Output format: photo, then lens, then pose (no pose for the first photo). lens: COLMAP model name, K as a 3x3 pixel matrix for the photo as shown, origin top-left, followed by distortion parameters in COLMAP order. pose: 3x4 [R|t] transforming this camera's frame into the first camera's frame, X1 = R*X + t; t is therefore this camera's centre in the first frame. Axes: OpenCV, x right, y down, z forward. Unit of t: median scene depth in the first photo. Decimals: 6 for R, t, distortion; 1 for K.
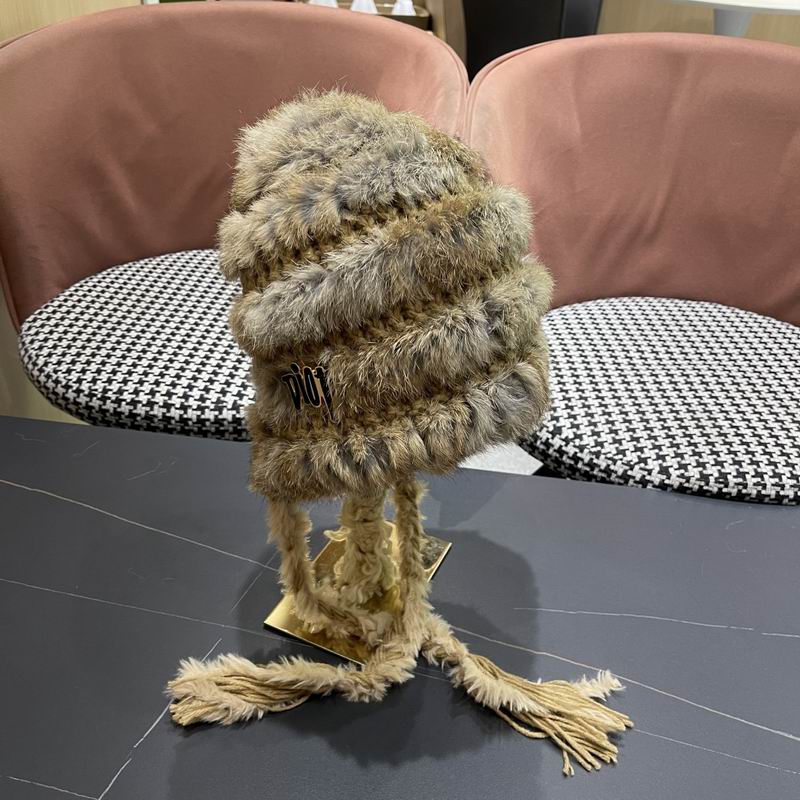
lens RADIAL K [[843.3, 0, 398.8], [0, 843.3, 404.1], [0, 0, 1]] dist [0.084424, -0.123166]
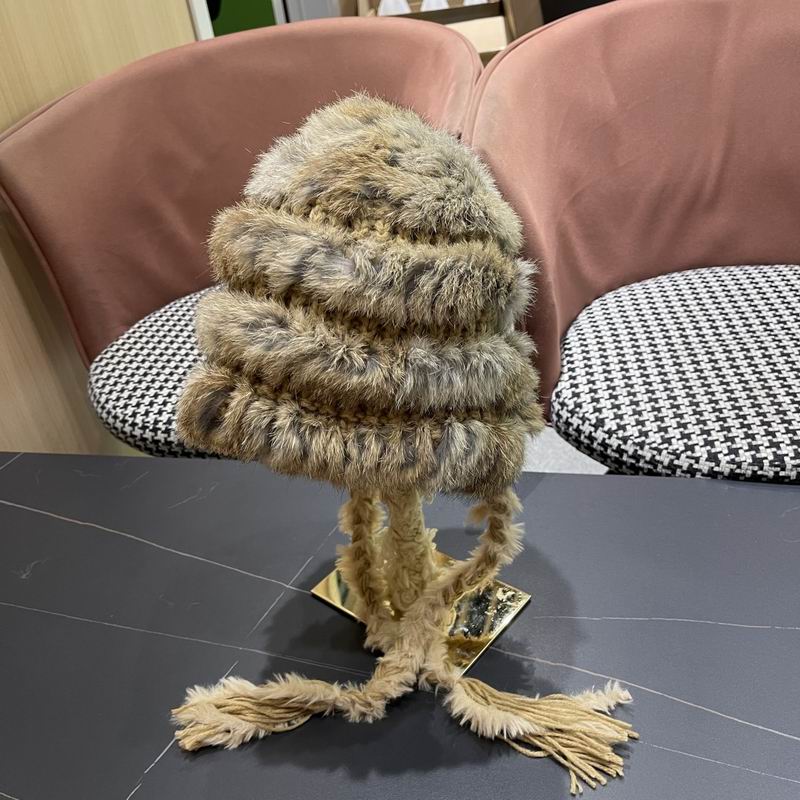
lens RADIAL K [[847.0, 0, 399.5], [0, 847.0, 399.7], [0, 0, 1]] dist [0.054572, -0.035651]
pose [[0.980097, -0.091659, -0.176093, 0.134321], [0.091913, 0.995744, -0.006734, -0.008448], [0.175961, -0.009585, 0.984350, 0.022536]]
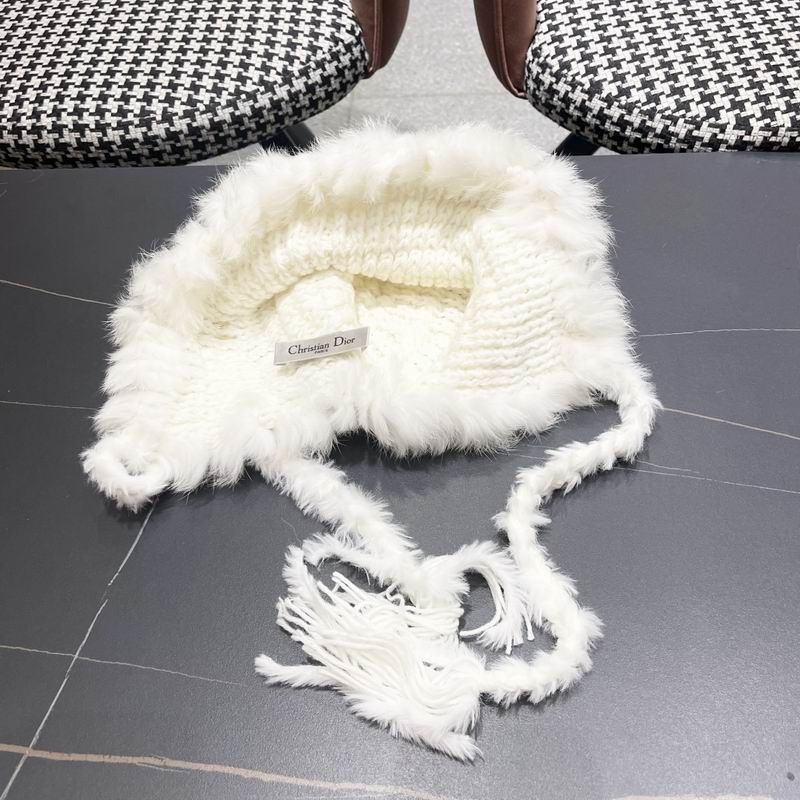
lens RADIAL K [[839.7, 0, 402.4], [0, 839.7, 397.1], [0, 0, 1]] dist [0.072848, -0.098974]
pose [[0.990281, -0.127615, -0.055292, 0.024942], [0.138994, 0.921980, 0.361433, -0.010407], [0.004853, -0.365606, 0.930757, 0.198237]]
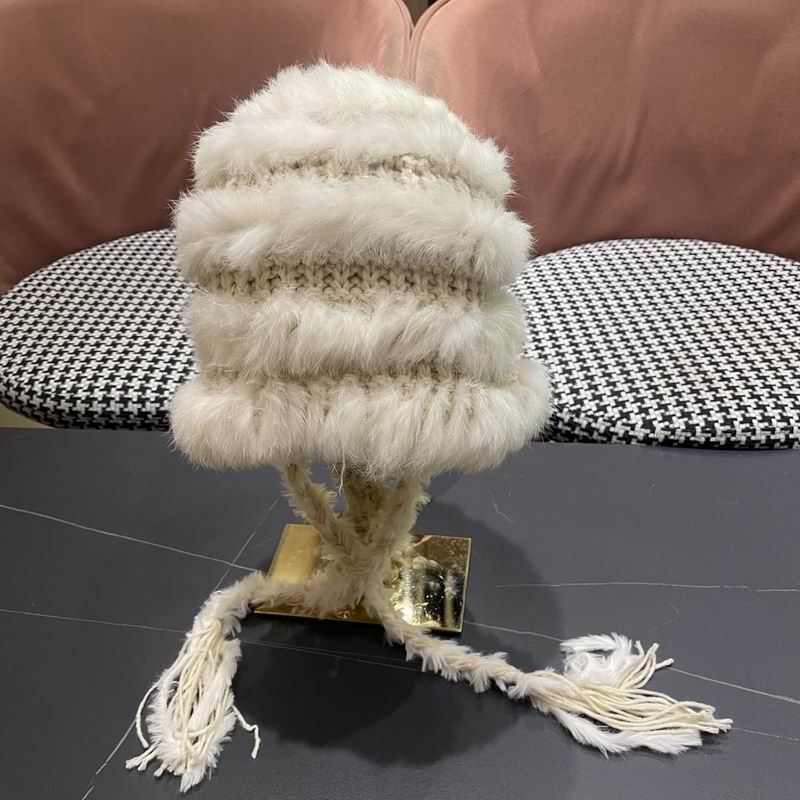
lens RADIAL K [[843.3, 0, 398.8], [0, 843.3, 404.1], [0, 0, 1]] dist [0.084424, -0.123166]
pose [[0.996208, -0.086562, -0.008766, 0.041270], [0.086887, 0.995038, 0.048478, -0.013190], [0.004526, -0.049056, 0.998786, 0.047071]]
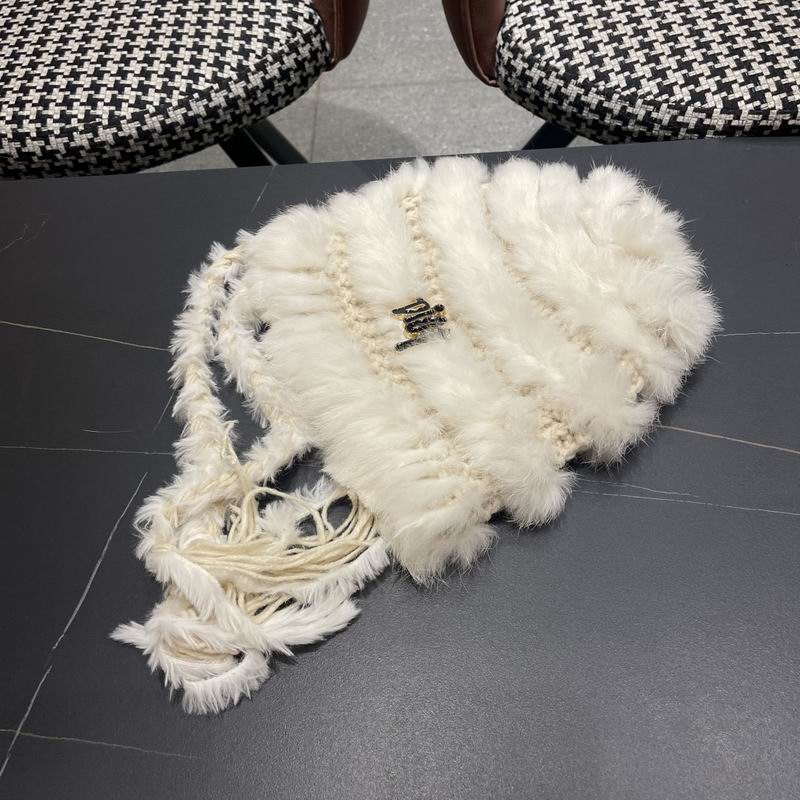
lens RADIAL K [[826.5, 0, 390.8], [0, 826.5, 421.2], [0, 0, 1]] dist [0.063742, -0.095113]
pose [[0.985155, -0.161791, -0.057383, 0.033356], [0.171151, 0.899826, 0.401274, -0.011014], [-0.013288, -0.405138, 0.914159, 0.252101]]
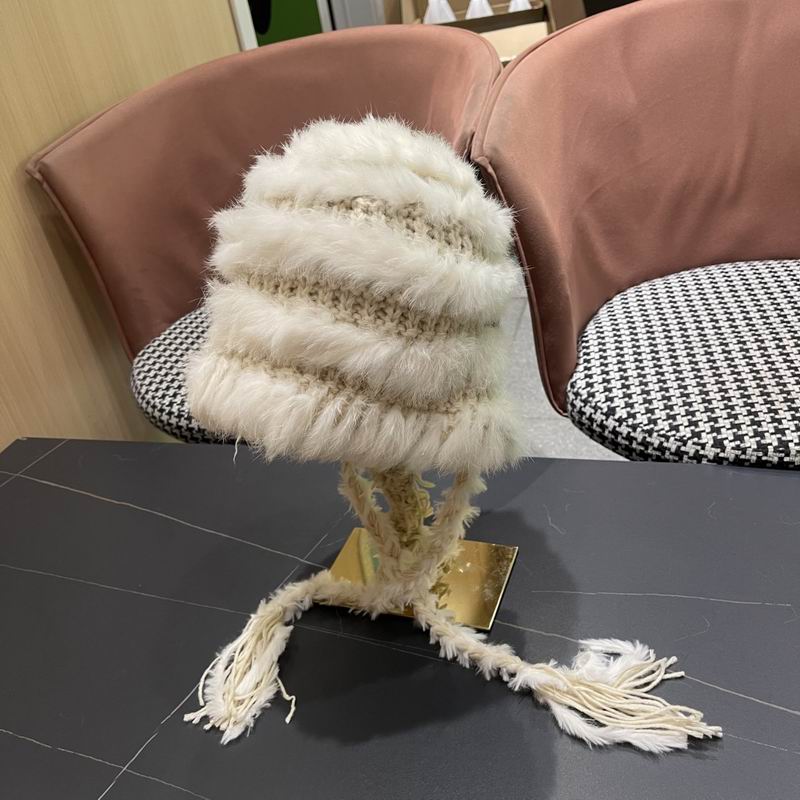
lens RADIAL K [[847.9, 0, 400.1], [0, 847.9, 399.5], [0, 0, 1]] dist [0.054567, -0.031811]
pose [[0.966008, -0.090131, -0.242292, 0.187113], [0.087003, 0.995928, -0.023602, 0.019354], [0.243433, 0.001720, 0.969916, -0.008192]]
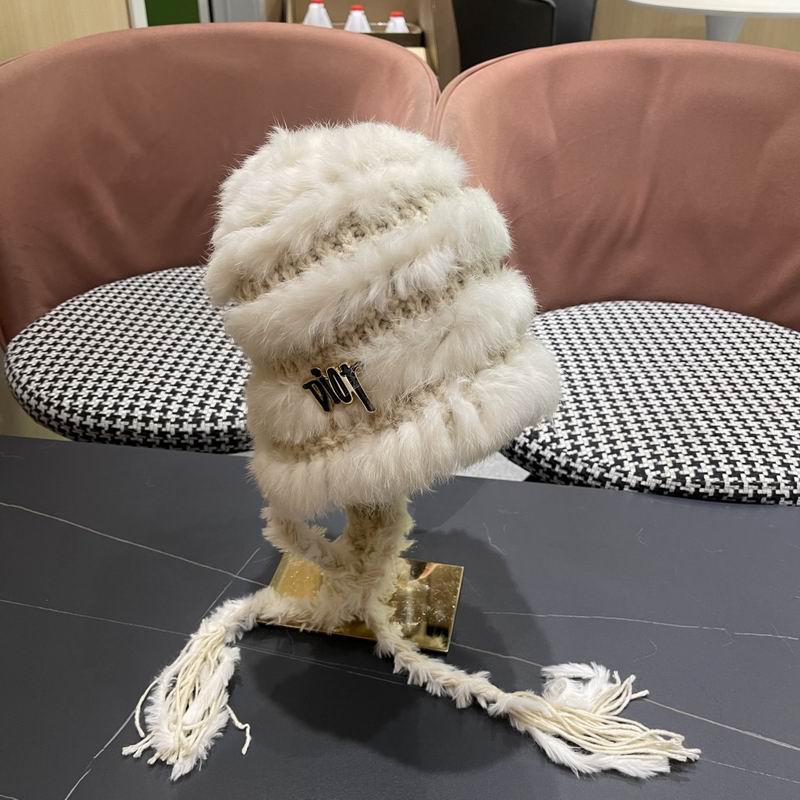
lens RADIAL K [[840.9, 0, 396.9], [0, 840.9, 398.1], [0, 0, 1]] dist [0.108291, -0.182021]
pose [[0.999392, -0.025230, -0.024077, 0.048923], [0.024611, 0.999367, -0.025695, 0.009245], [0.024710, 0.025087, 0.999380, -0.001263]]
